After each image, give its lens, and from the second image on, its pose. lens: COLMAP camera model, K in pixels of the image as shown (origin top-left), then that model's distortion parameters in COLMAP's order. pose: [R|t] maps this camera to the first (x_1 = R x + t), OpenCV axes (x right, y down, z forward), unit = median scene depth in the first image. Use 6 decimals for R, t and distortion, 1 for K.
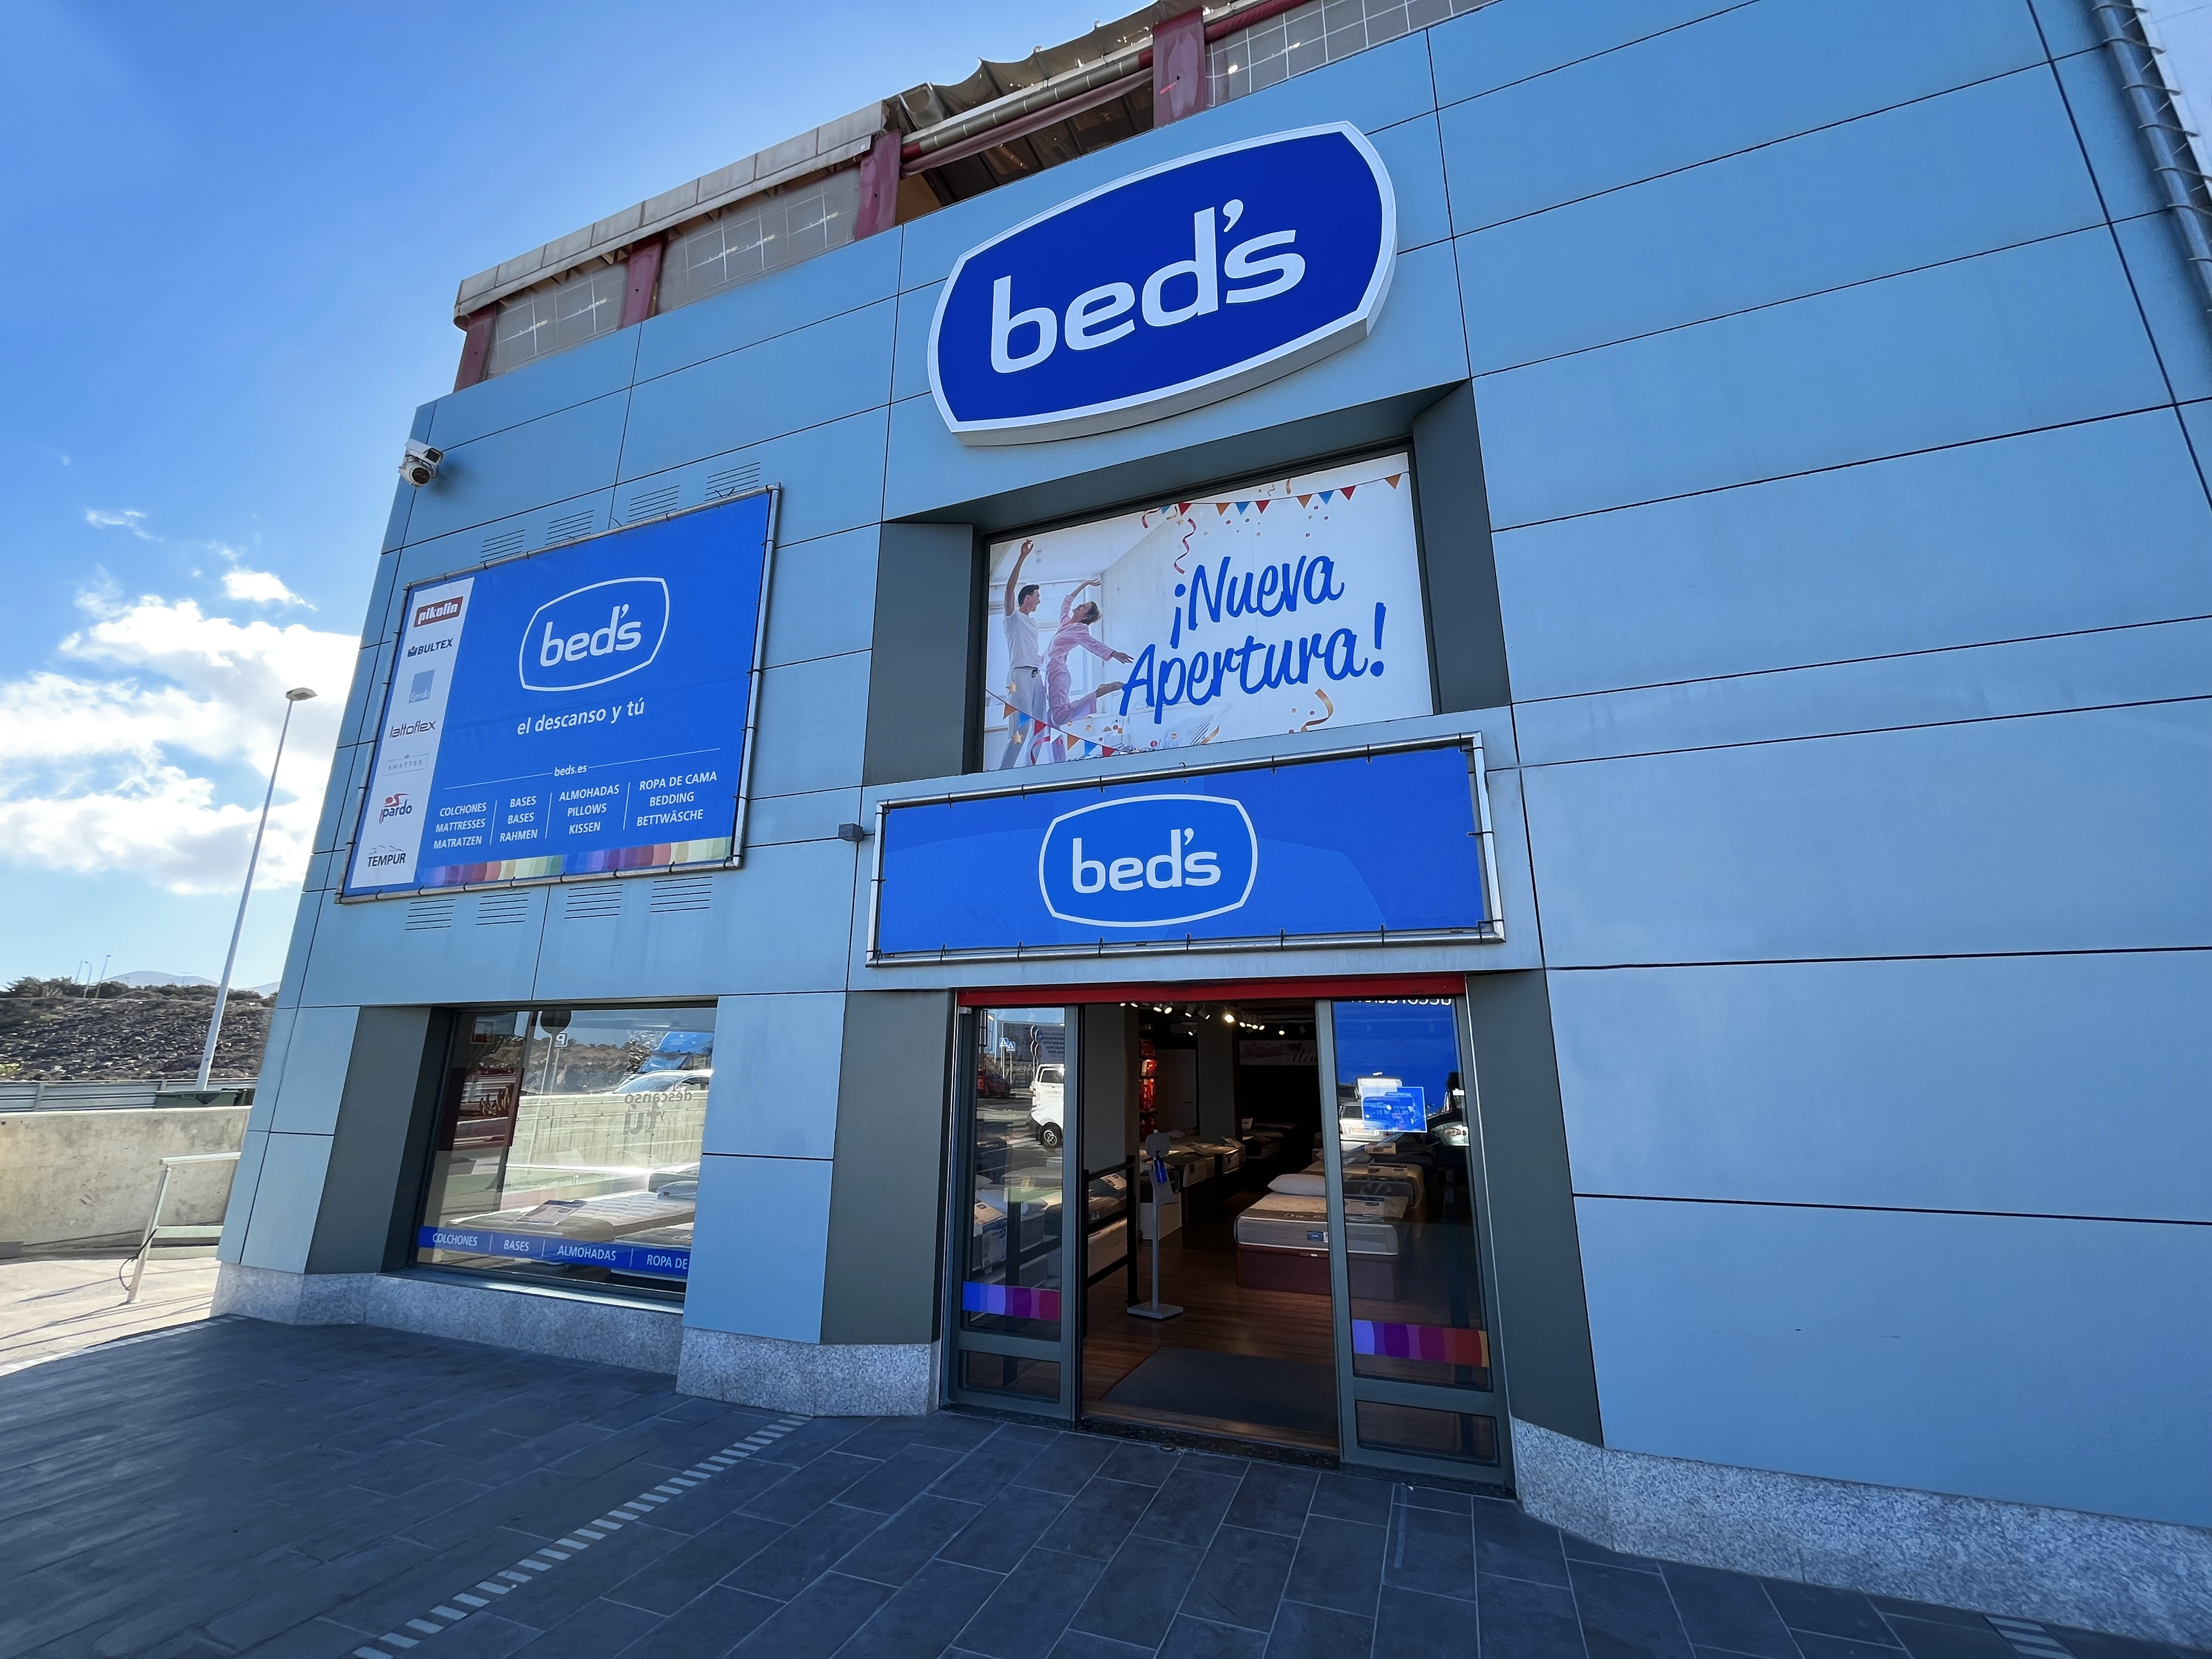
lens RADIAL K [[884.9, 0, 1098.3], [0, 884.9, 825.2], [0, 0, 1]] dist [-0.000210, 0.000036]
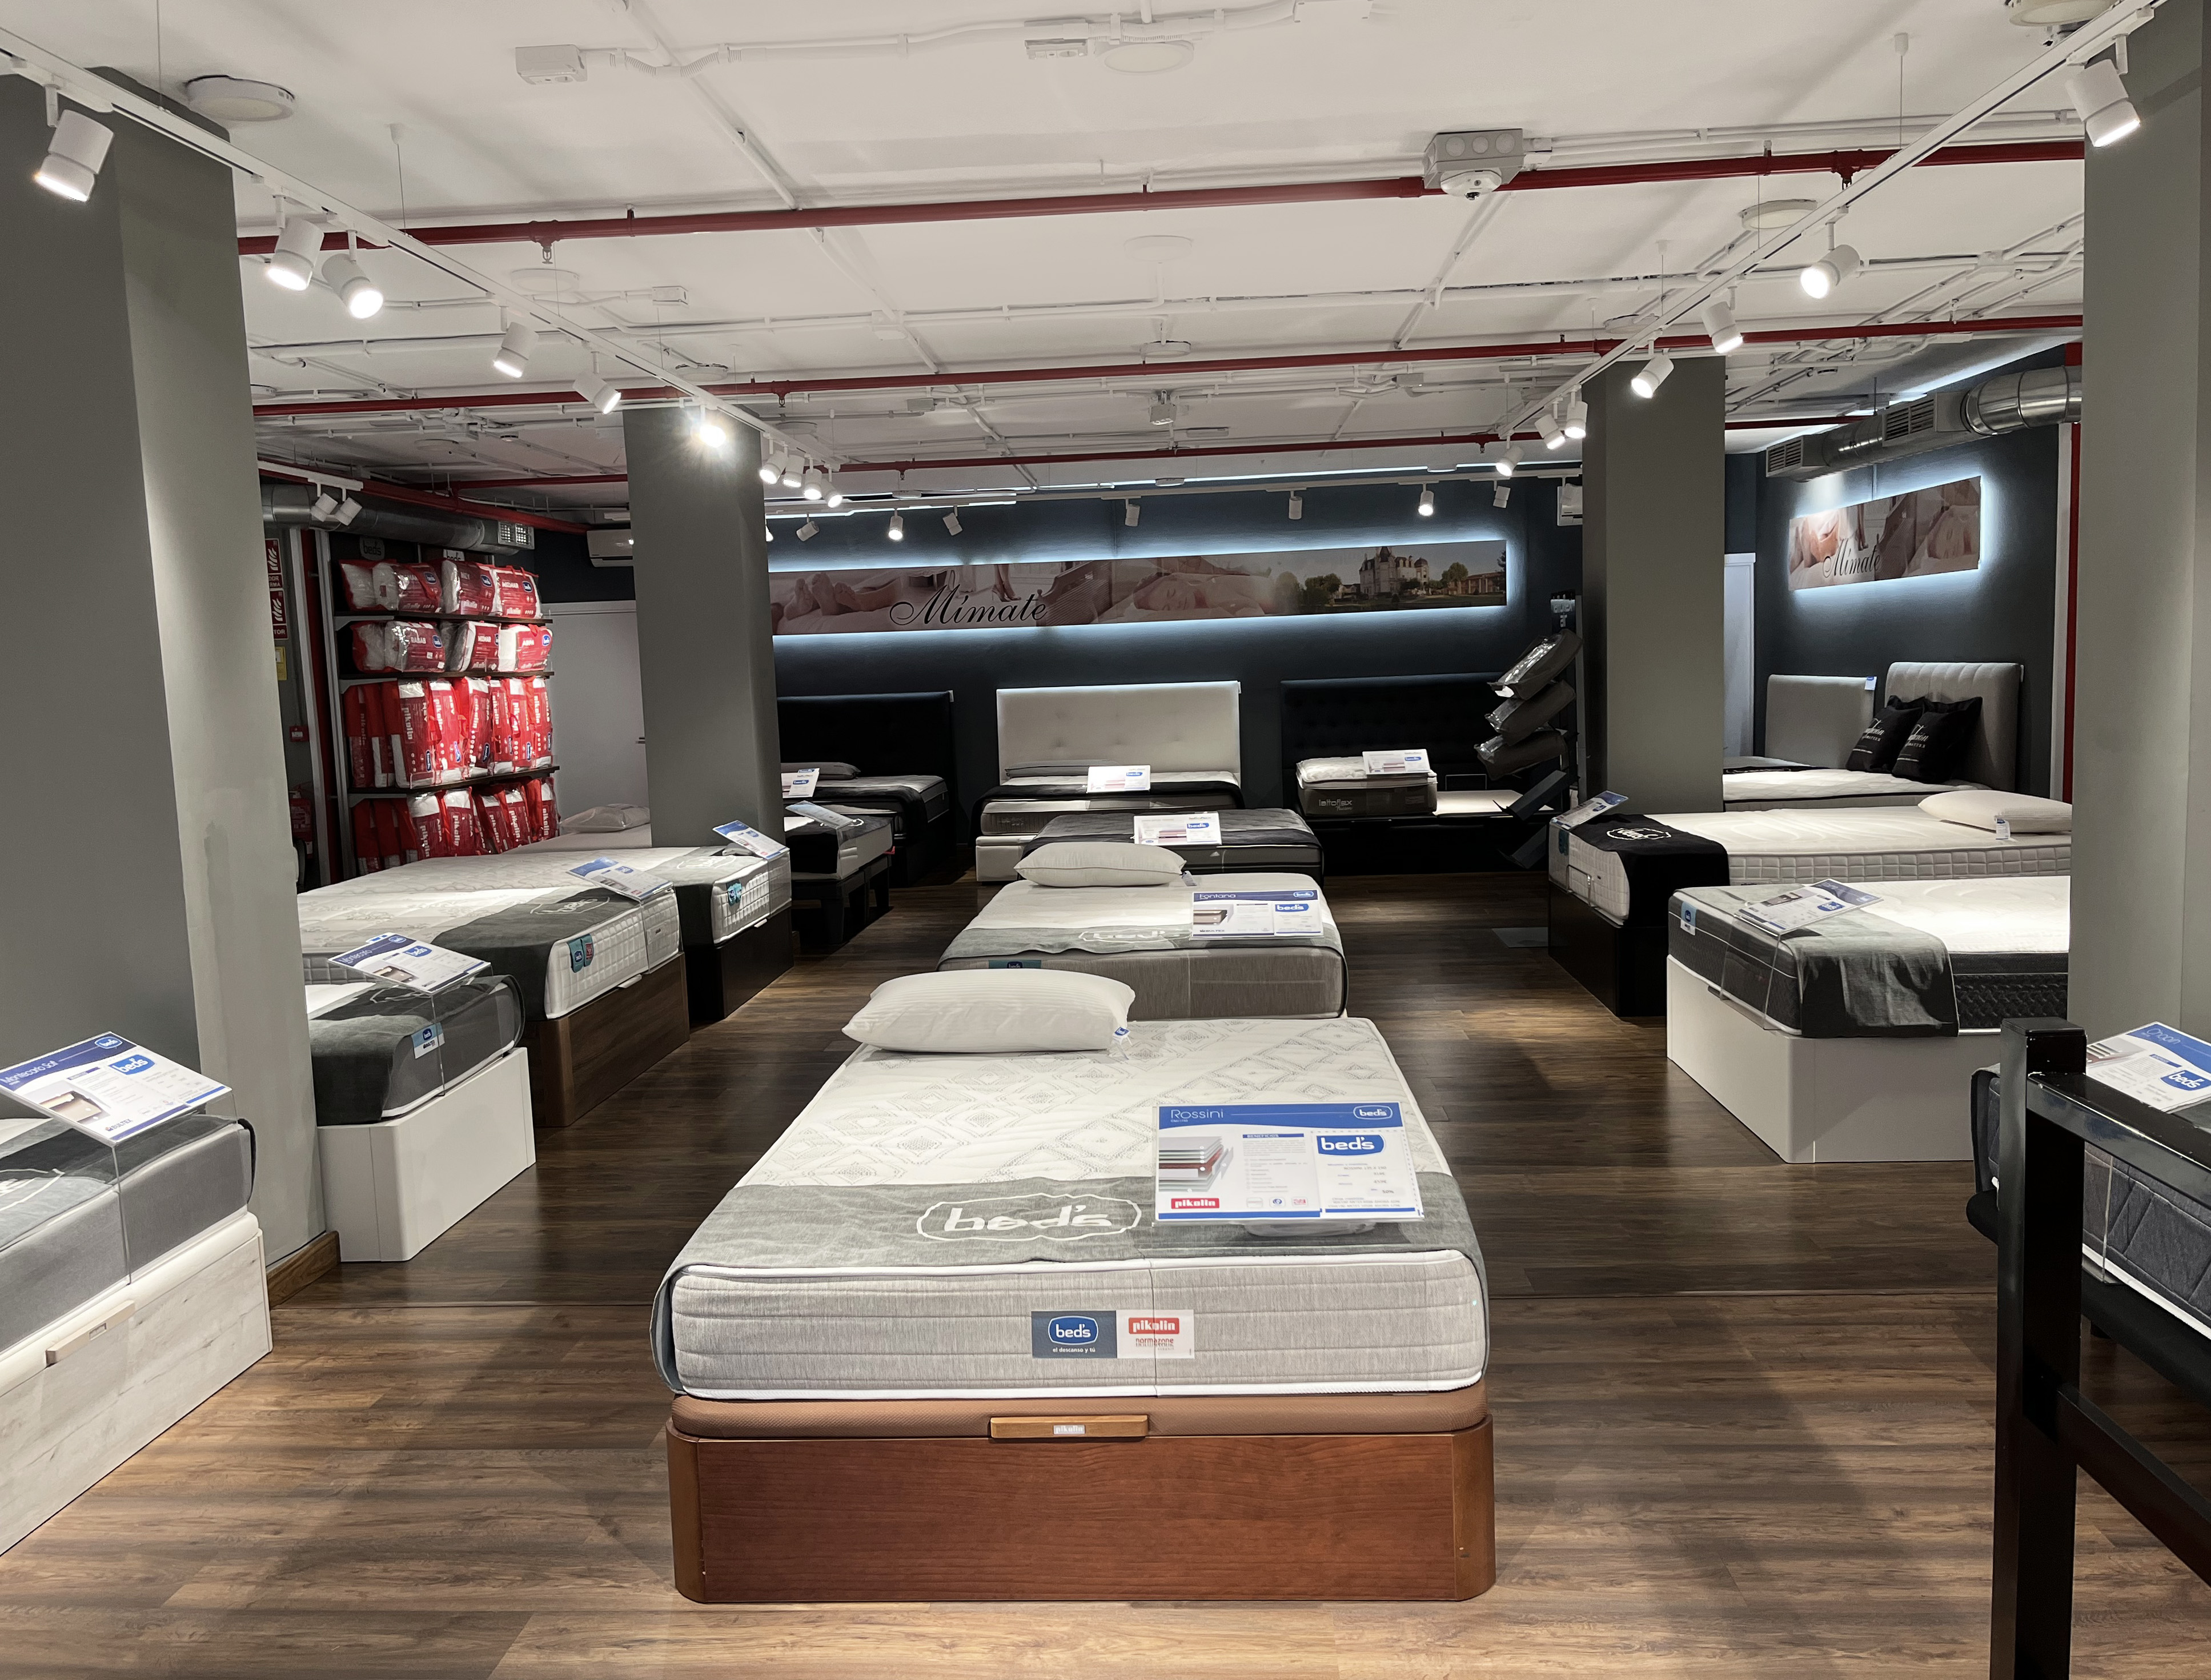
lens RADIAL K [[1572.9, 0, 1101.5], [0, 1572.9, 837.3], [0, 0, 1]] dist [-0.000474, -0.000418]
pose [[0.945690, -0.070902, 0.317243, 0.189415], [-0.046484, 0.936399, 0.347845, 0.310380], [-0.321729, -0.343700, 0.882248, 0.930360]]
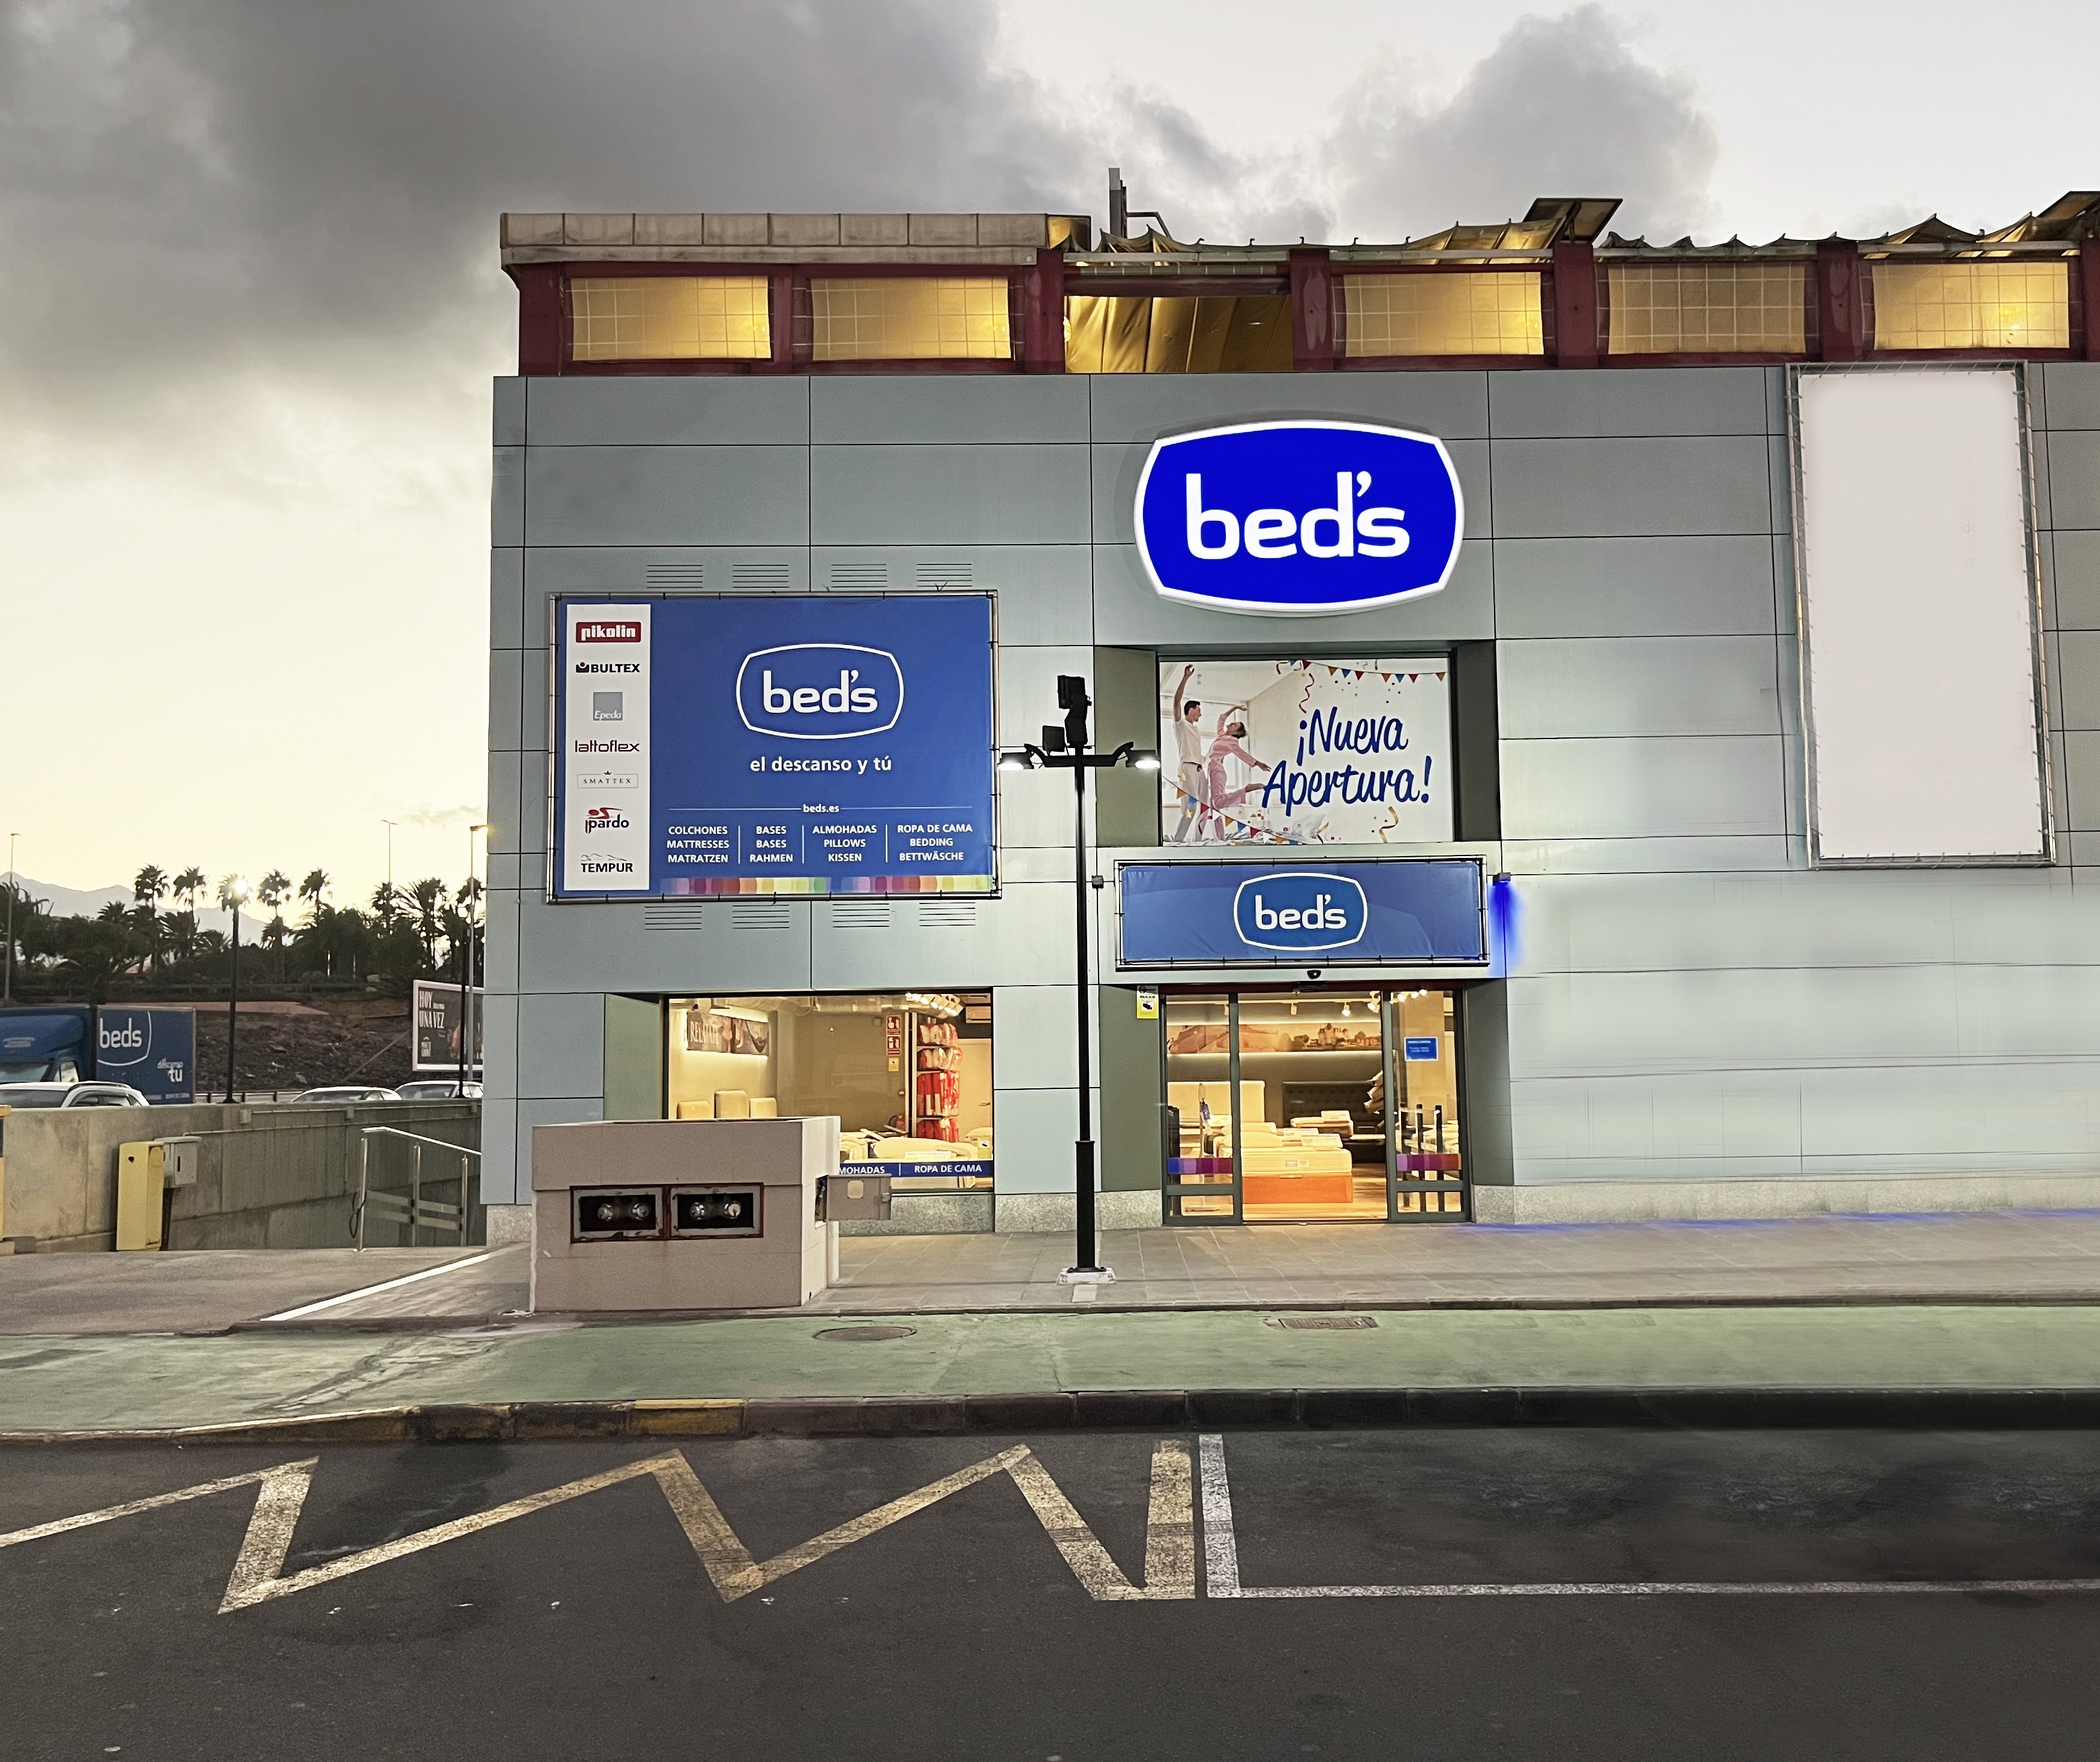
lens RADIAL K [[2163.3, 0, 1054.8], [0, 2163.3, 883.8], [0, 0, 1]] dist [0.126575, 0.000000]
pose [[0.926809, 0.018724, 0.375065, -1.630905], [-0.078894, 0.986175, 0.145721, -0.487839], [-0.367151, -0.164646, 0.915473, -2.207069]]
